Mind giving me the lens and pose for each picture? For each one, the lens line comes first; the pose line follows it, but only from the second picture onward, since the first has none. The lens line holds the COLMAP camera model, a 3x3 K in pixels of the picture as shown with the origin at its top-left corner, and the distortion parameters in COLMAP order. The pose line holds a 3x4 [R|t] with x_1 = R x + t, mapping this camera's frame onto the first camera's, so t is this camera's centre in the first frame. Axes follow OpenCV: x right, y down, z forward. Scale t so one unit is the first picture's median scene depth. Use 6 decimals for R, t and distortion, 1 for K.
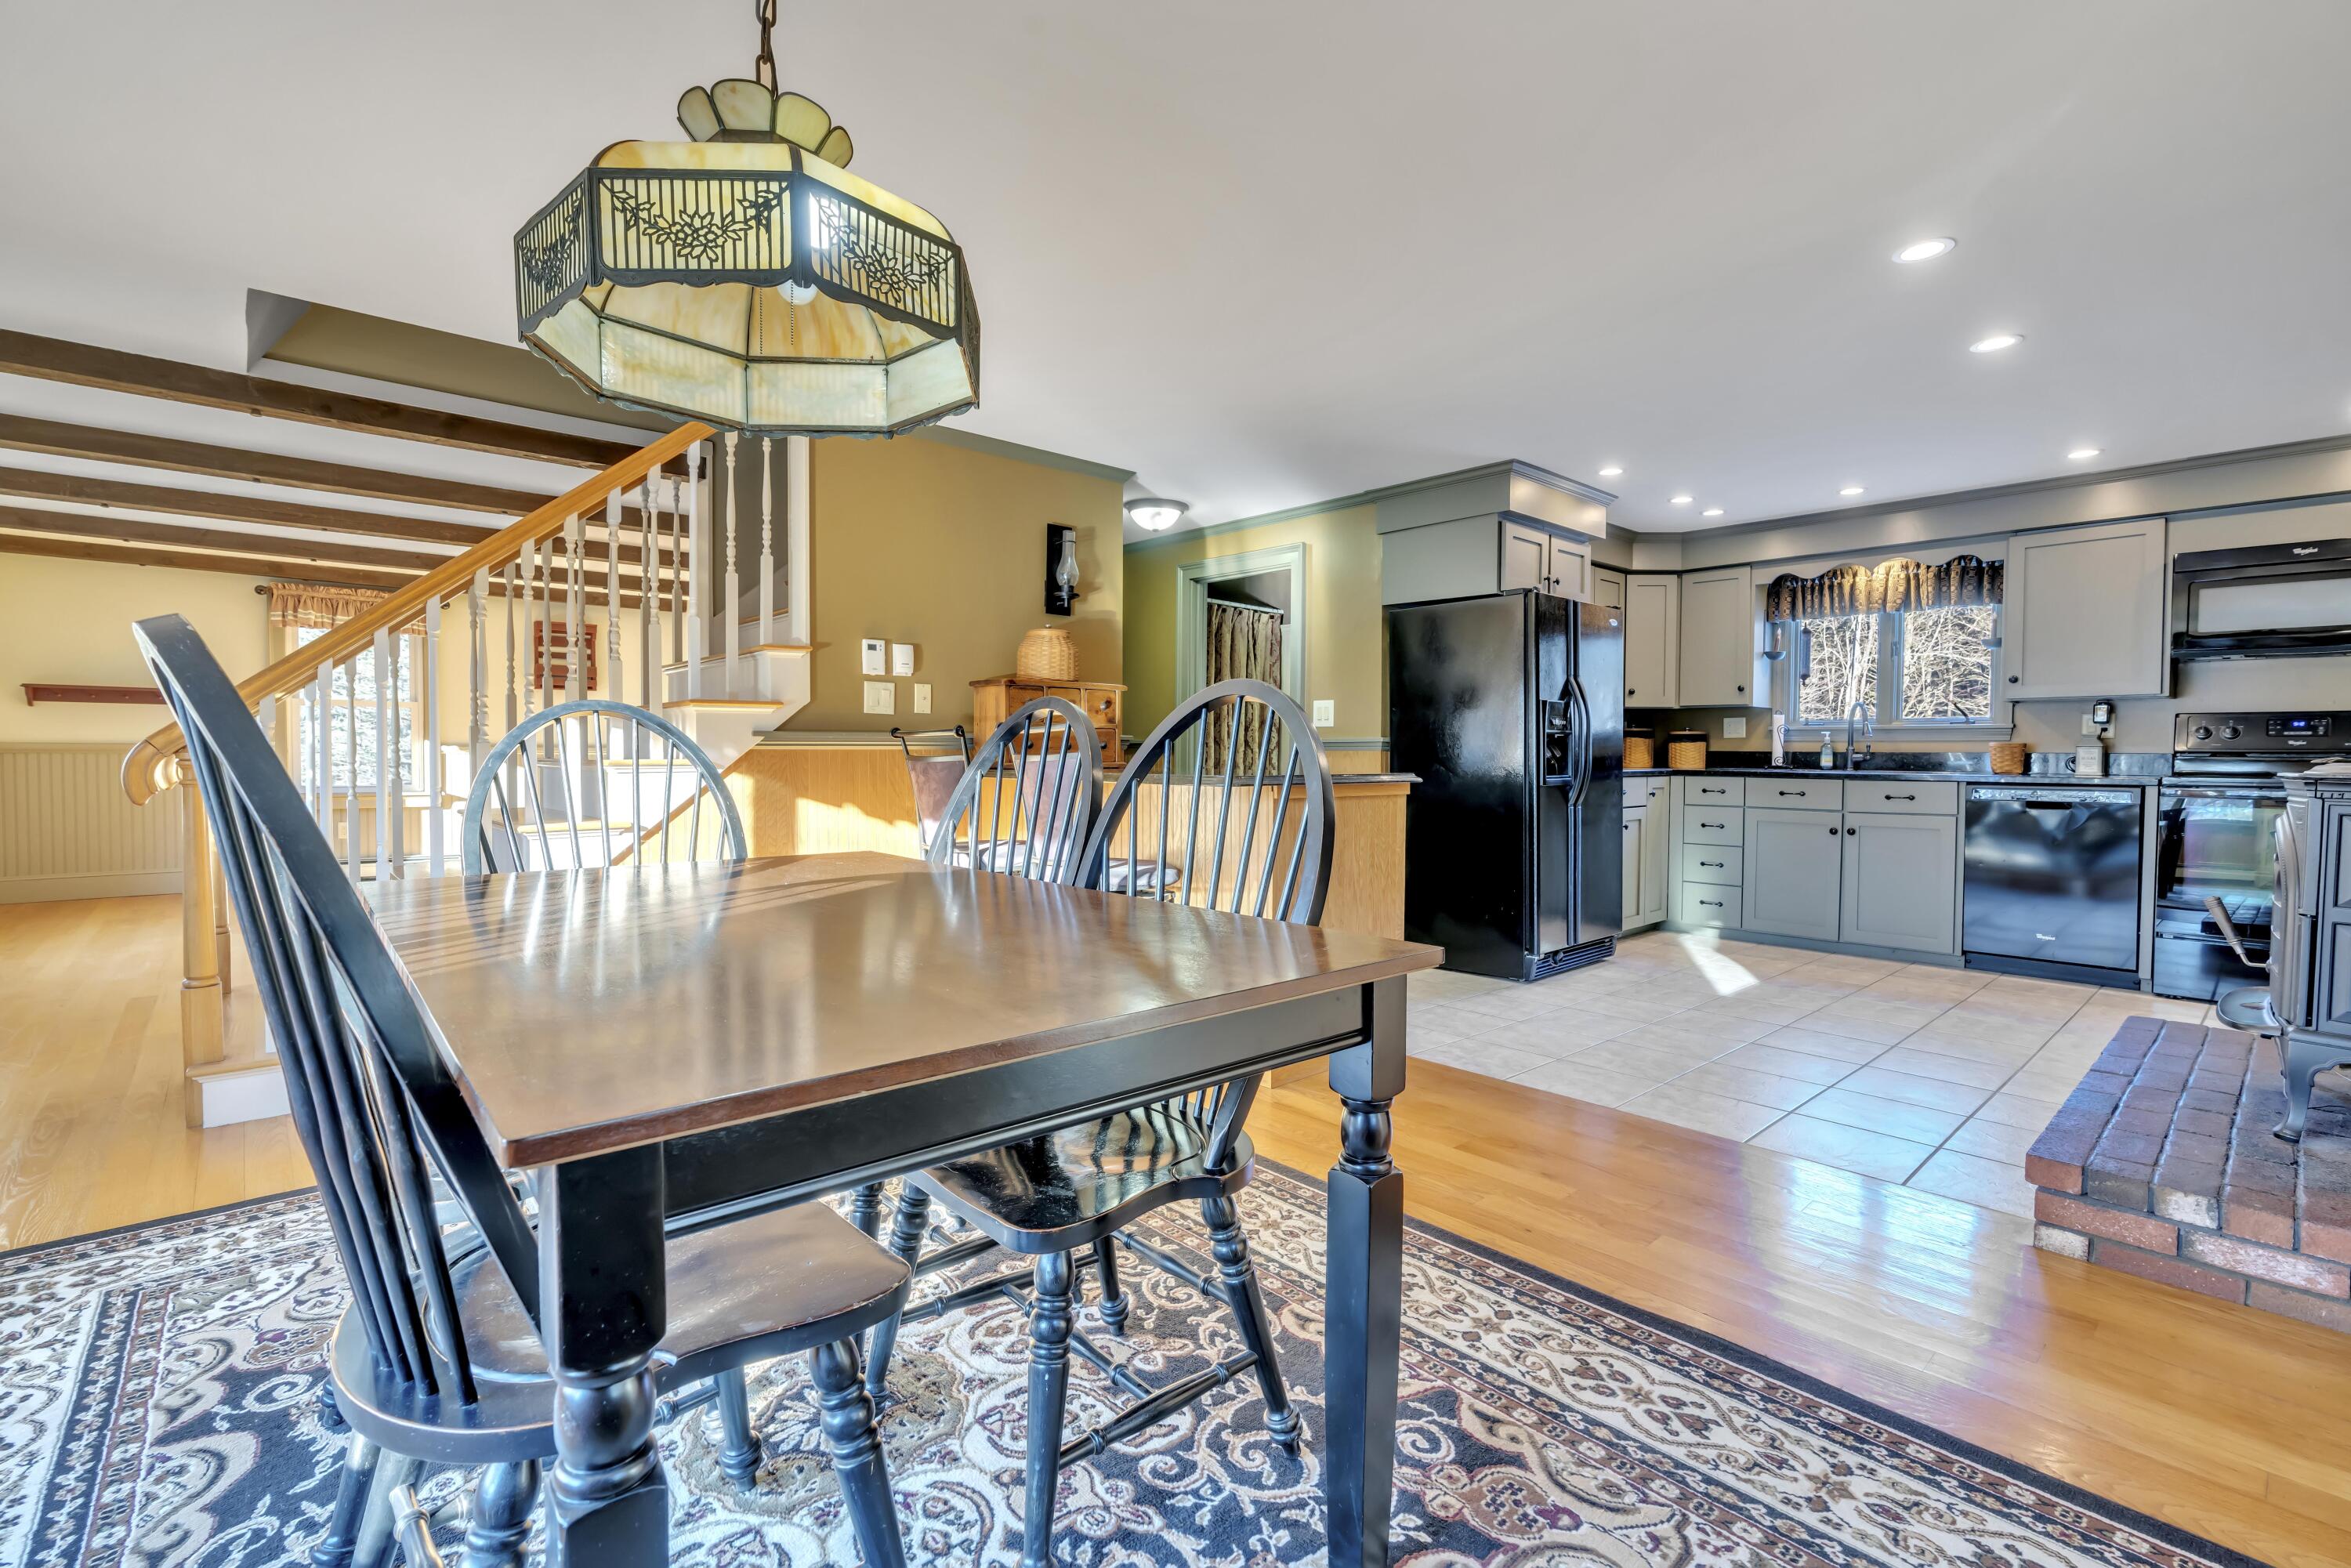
lens RADIAL K [[1041.1, 0, 1177.2], [0, 1041.1, 768.8], [0, 0, 1]] dist [-0.004382, 0.000556]
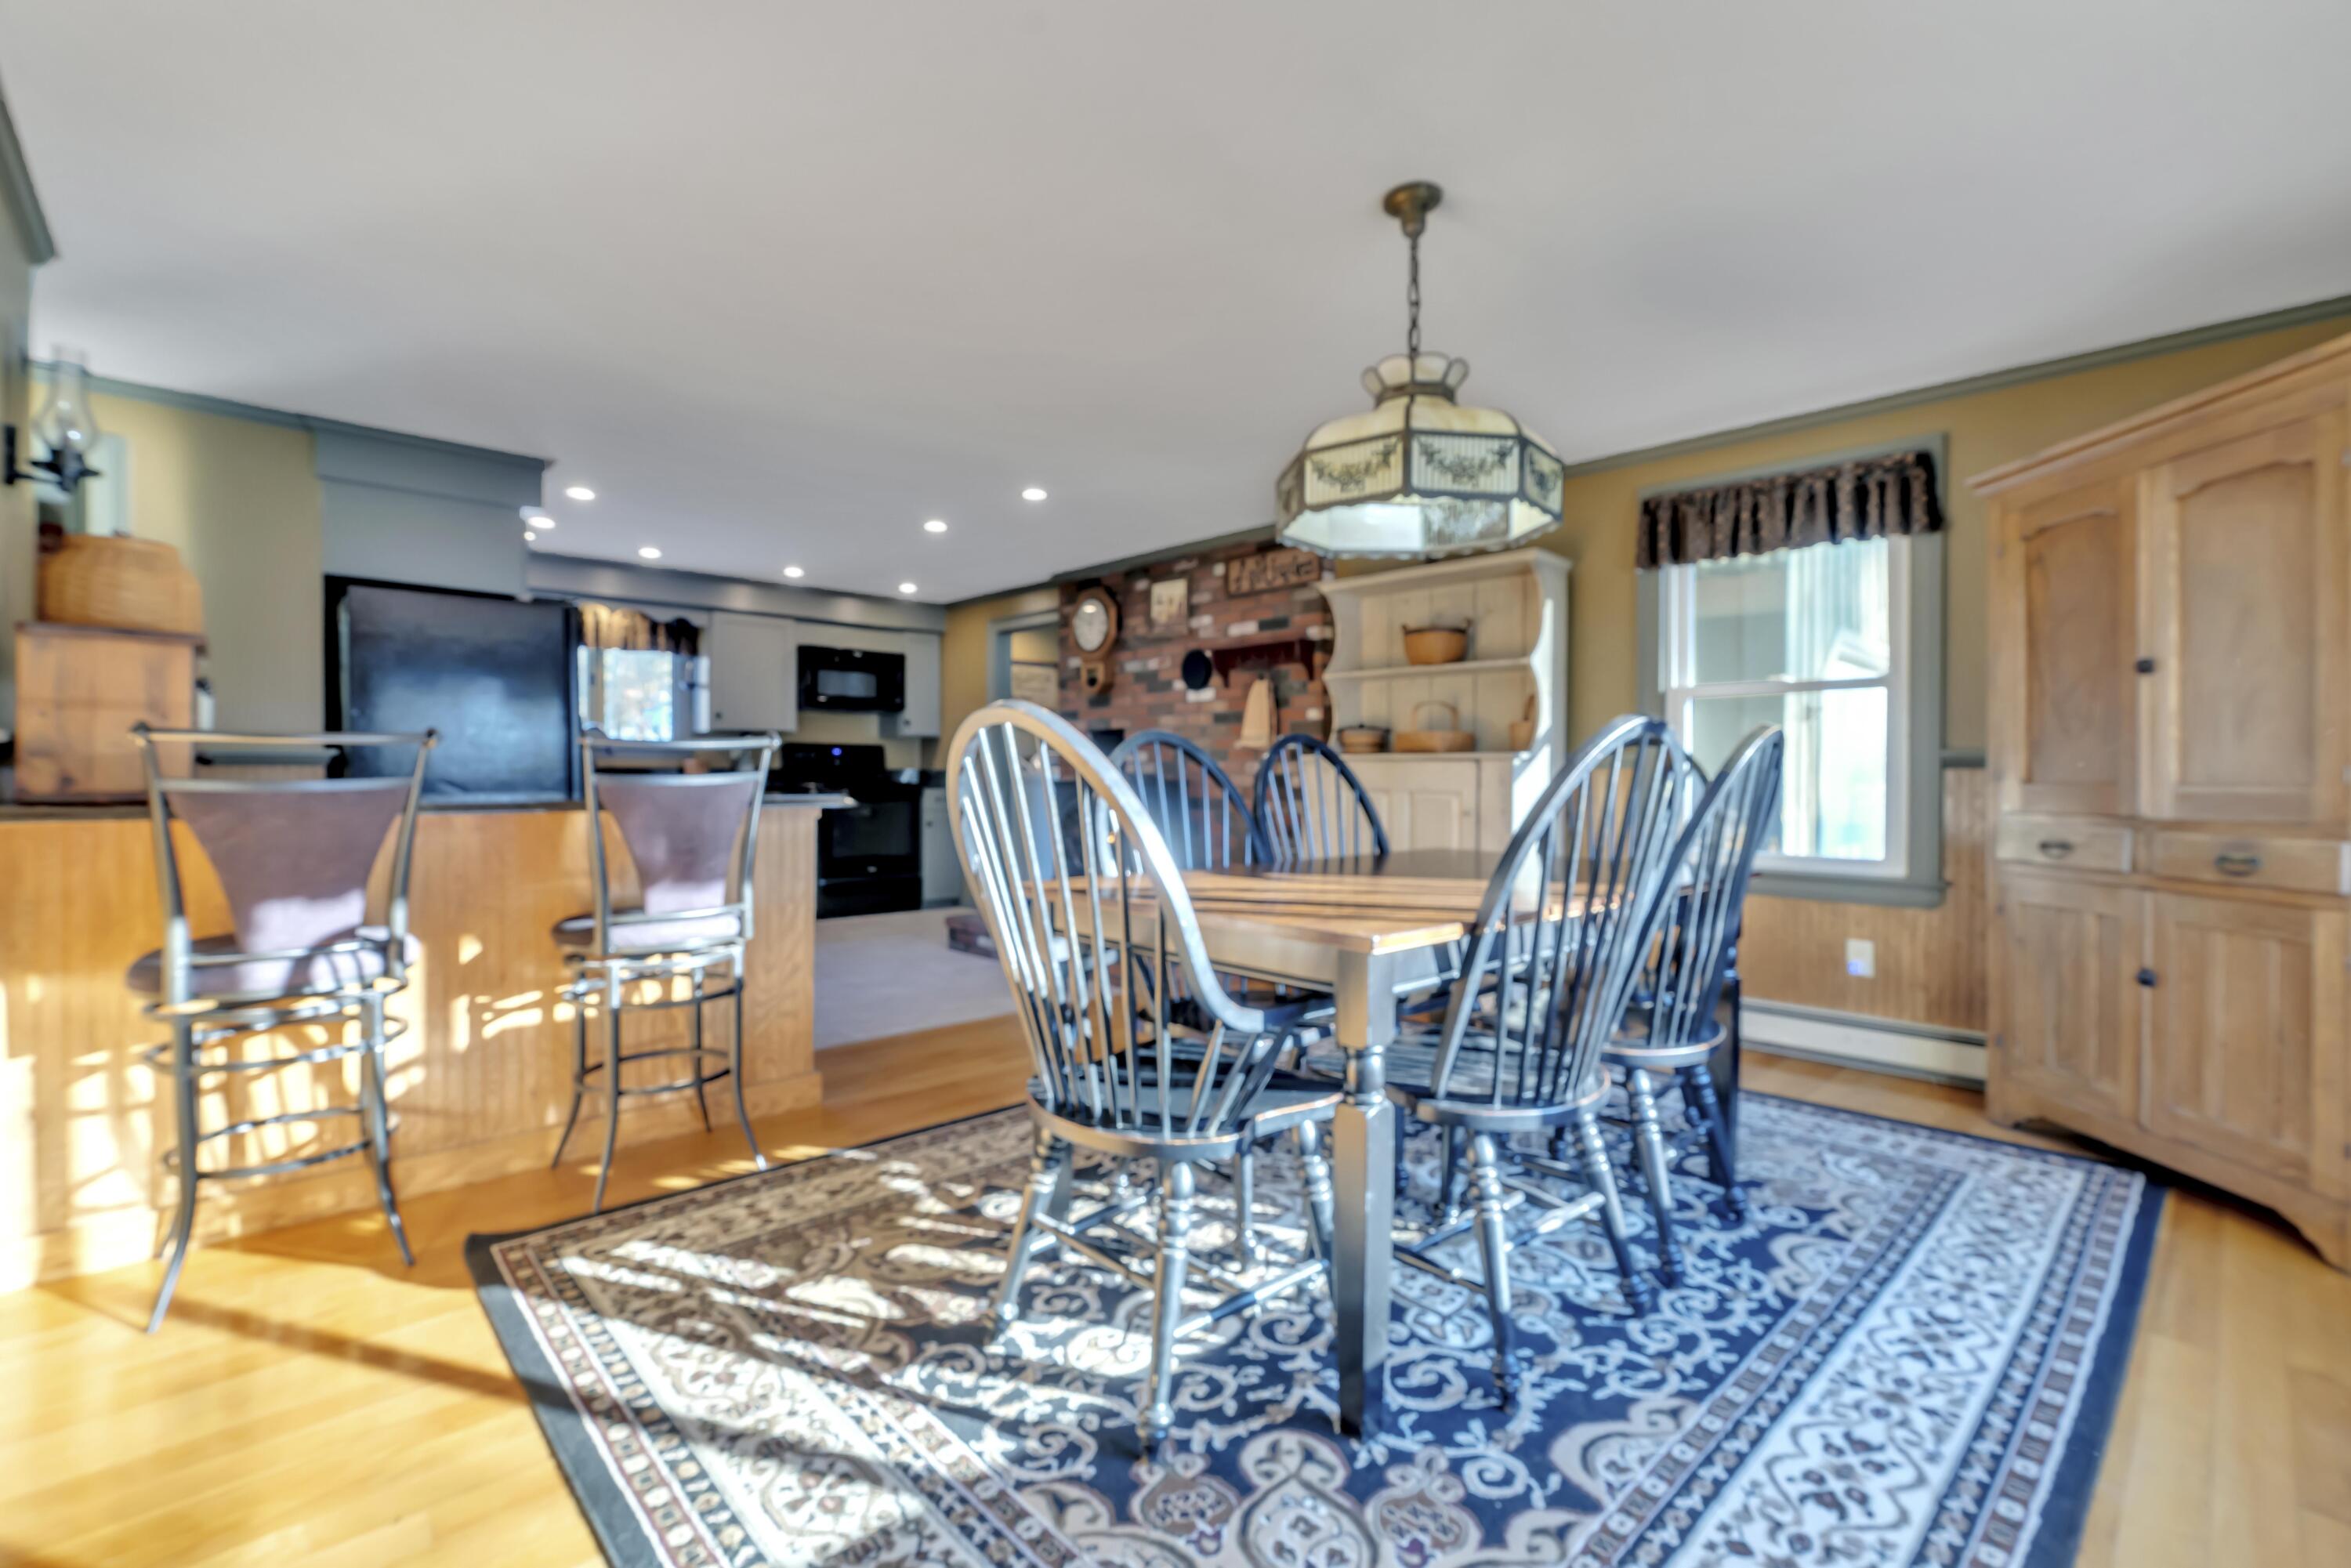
lens RADIAL K [[1041.1, 0, 1168.6], [0, 1041.1, 766.5], [0, 0, 1]] dist [-0.004382, 0.000556]
pose [[-0.025791, -0.001886, 0.999666, -1.890464], [0.011925, 0.999926, 0.002194, -0.044192], [-0.999596, 0.011977, -0.025766, 1.382611]]
